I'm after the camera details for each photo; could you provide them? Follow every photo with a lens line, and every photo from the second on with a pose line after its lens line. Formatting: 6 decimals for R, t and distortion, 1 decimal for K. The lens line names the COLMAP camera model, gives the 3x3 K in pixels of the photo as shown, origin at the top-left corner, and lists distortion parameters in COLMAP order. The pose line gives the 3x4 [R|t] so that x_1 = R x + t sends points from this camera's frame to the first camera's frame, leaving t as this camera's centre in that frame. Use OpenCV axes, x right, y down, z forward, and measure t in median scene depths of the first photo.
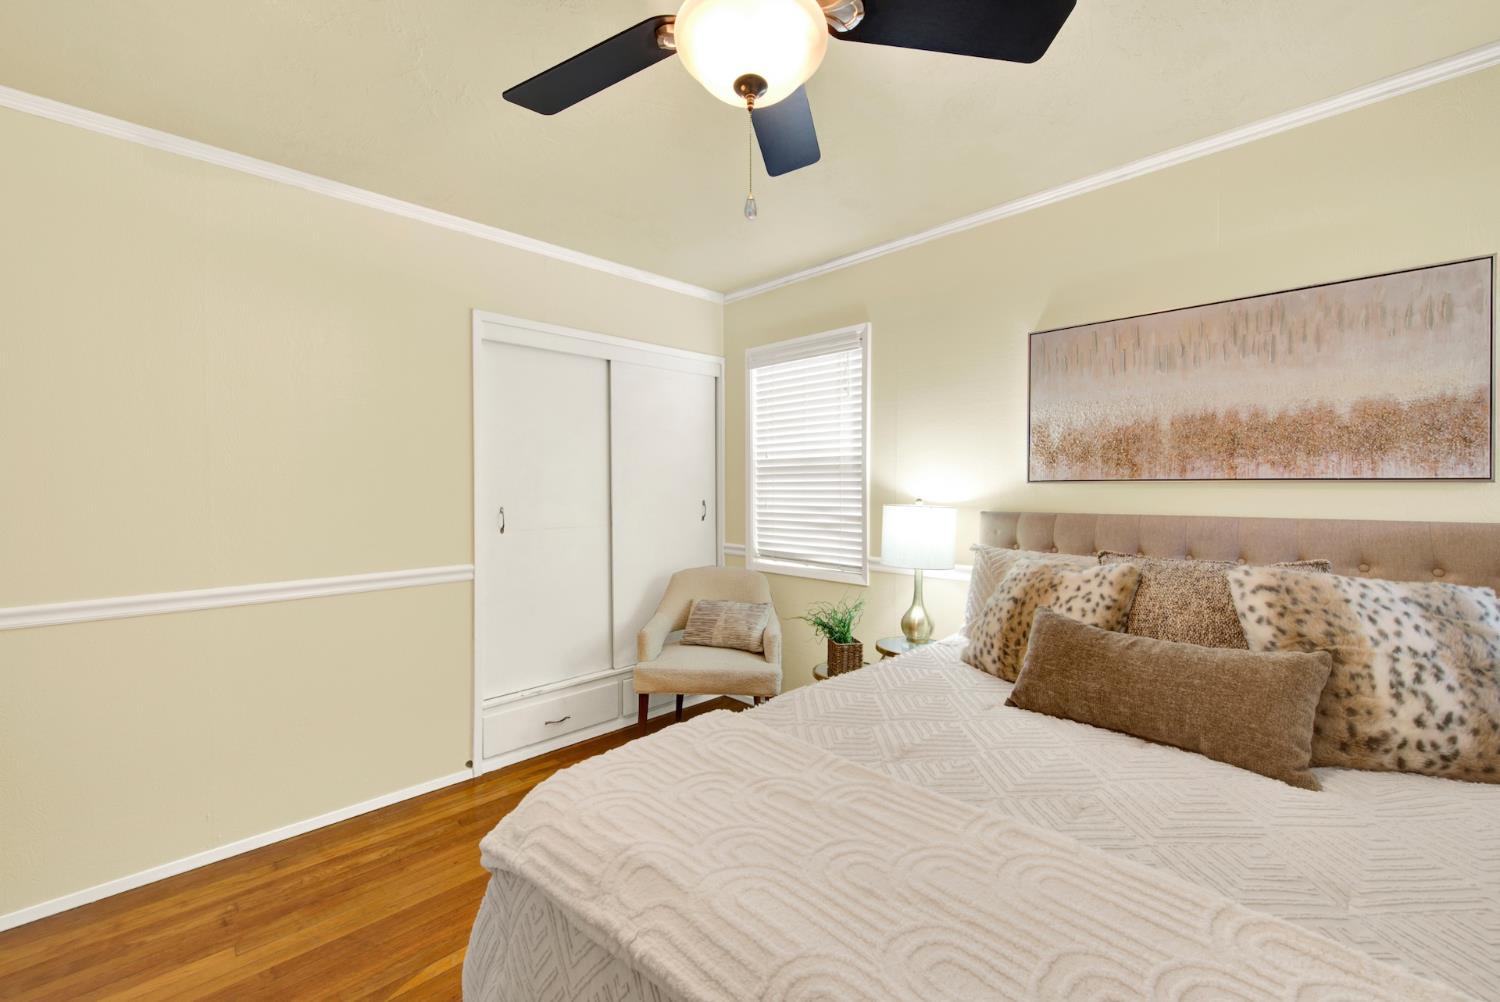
lens RADIAL K [[609.9, 0, 749.4], [0, 609.9, 491.3], [0, 0, 1]] dist [0.000725, -0.000117]
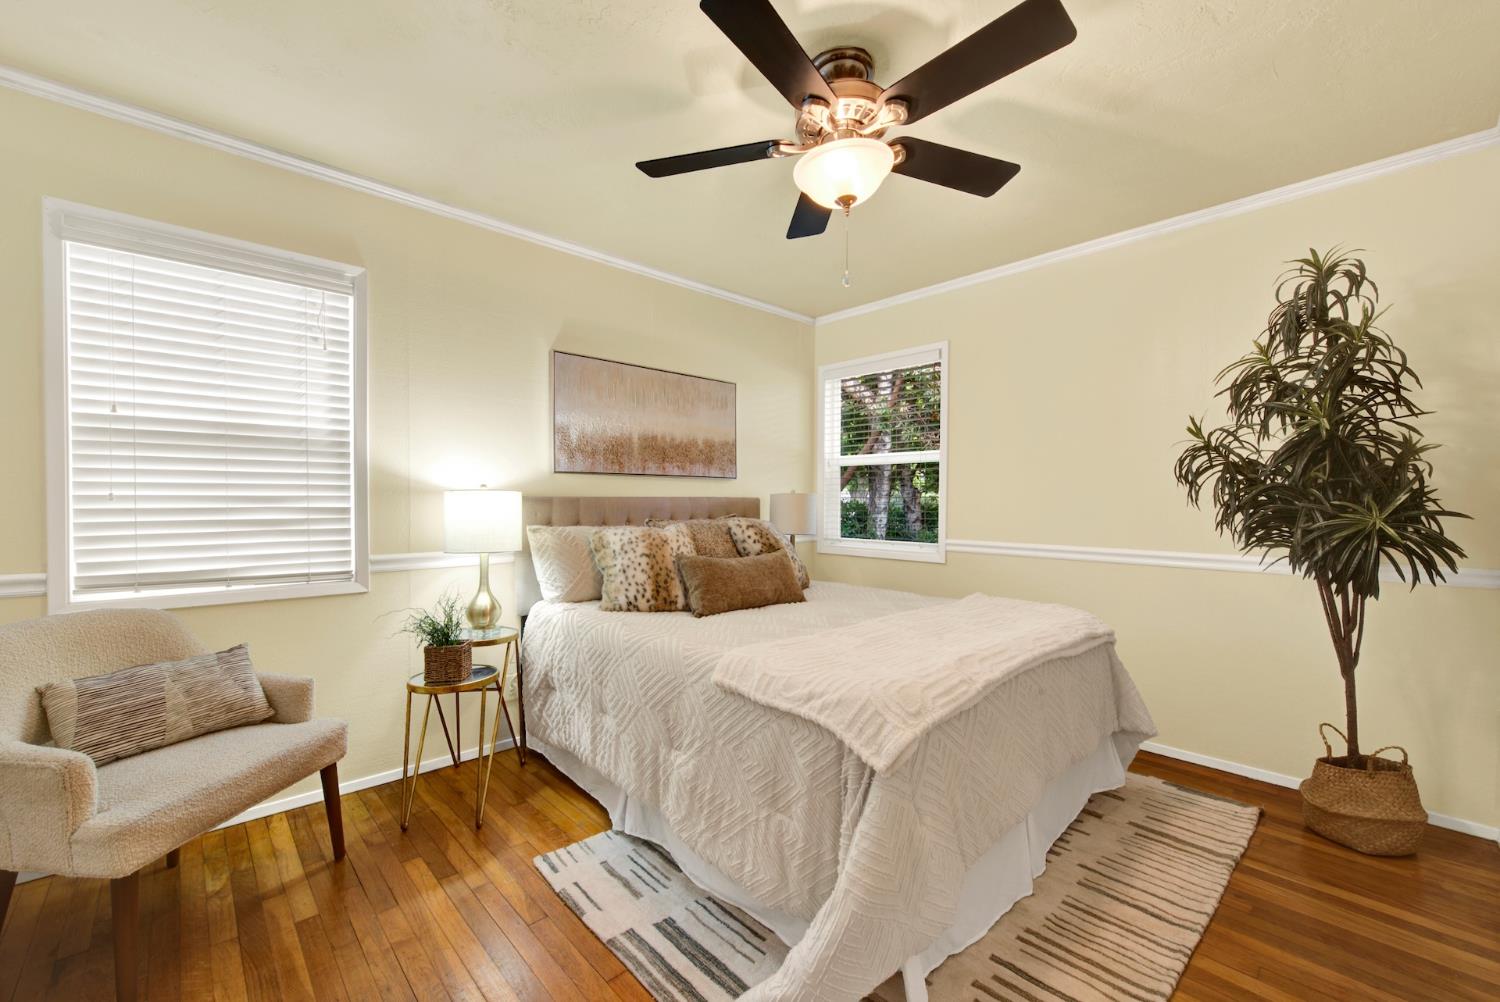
lens RADIAL K [[605.0, 0, 749.1], [0, 605.0, 505.7], [0, 0, 1]] dist [-0.001180, -0.002257]
pose [[0.038035, -0.007571, 0.999248, -0.725728], [0.005583, 0.999957, 0.007364, 0.044551], [-0.999261, 0.005299, 0.038076, 0.559143]]
